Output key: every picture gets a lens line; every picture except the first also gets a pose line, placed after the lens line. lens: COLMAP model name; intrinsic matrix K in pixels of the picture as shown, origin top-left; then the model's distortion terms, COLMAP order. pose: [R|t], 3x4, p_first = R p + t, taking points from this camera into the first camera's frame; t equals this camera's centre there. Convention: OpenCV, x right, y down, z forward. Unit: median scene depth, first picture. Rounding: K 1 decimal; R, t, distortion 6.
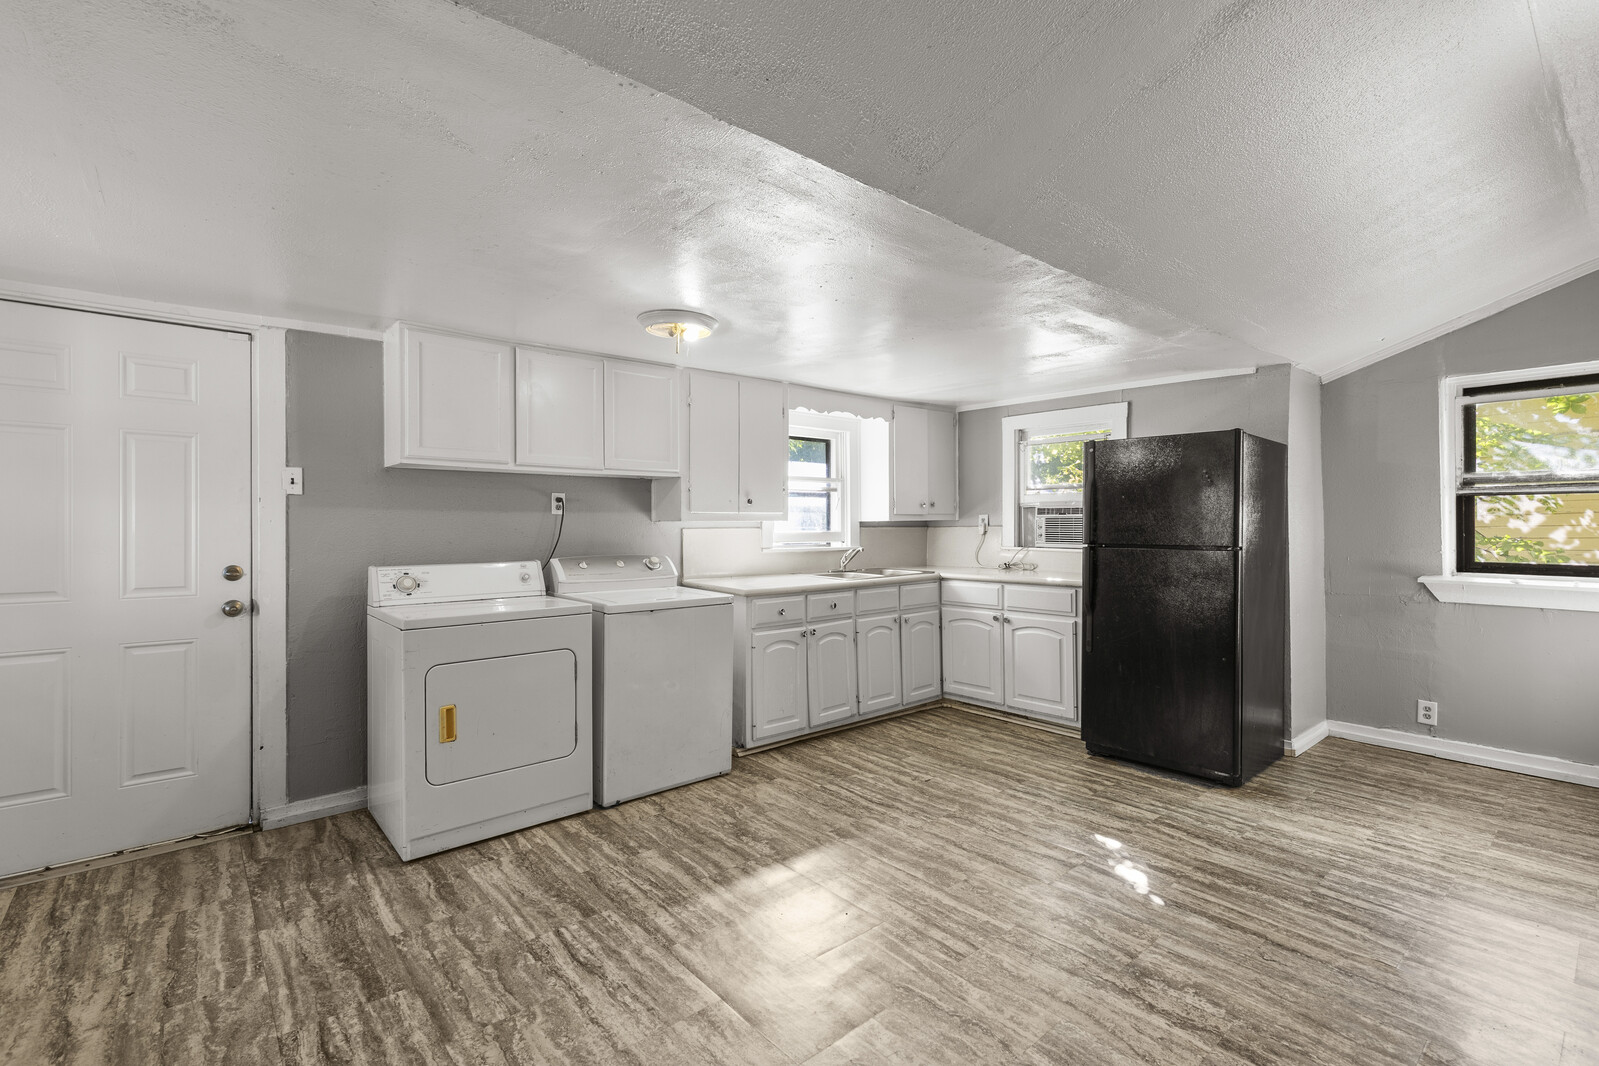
lens RADIAL K [[730.7, 0, 802.7], [0, 730.7, 525.1], [0, 0, 1]] dist [0.005095, 0.000258]
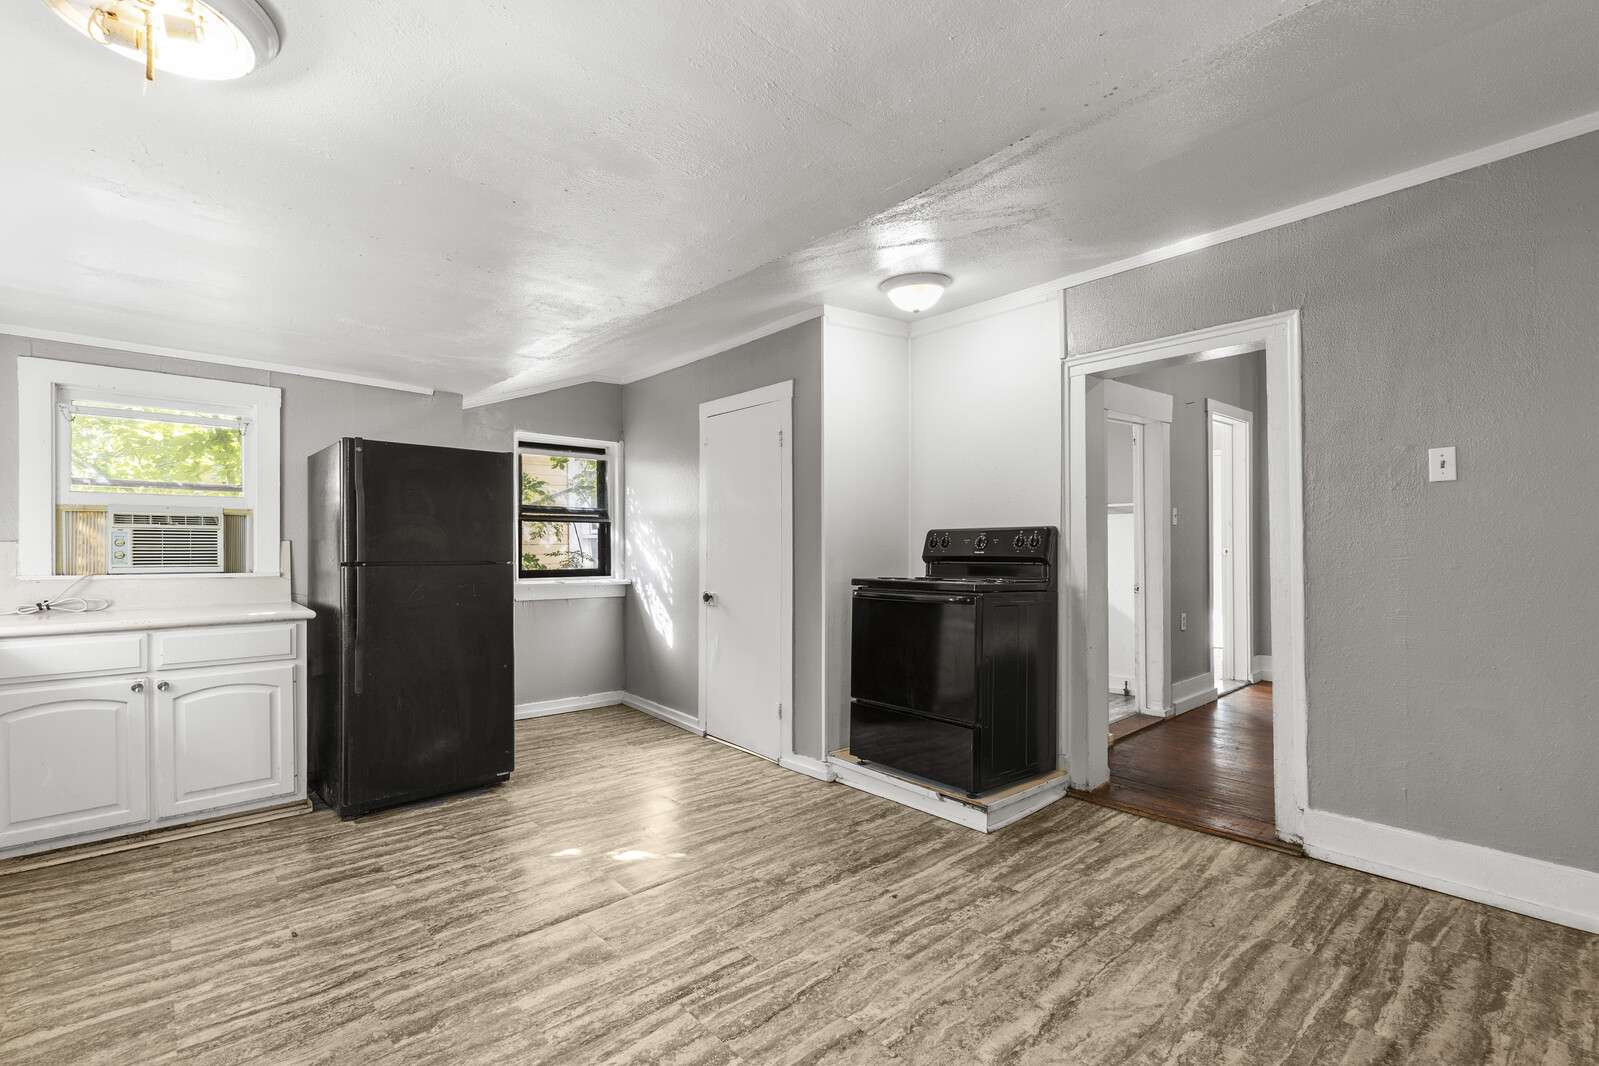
lens RADIAL K [[730.7, 0, 797.0], [0, 730.7, 544.5], [0, 0, 1]] dist [0.005095, 0.000258]
pose [[-0.029782, 0.003131, 0.999552, -0.482810], [-0.002230, 0.999992, -0.003199, 0.006700], [-0.999554, -0.002324, -0.029774, 0.570792]]
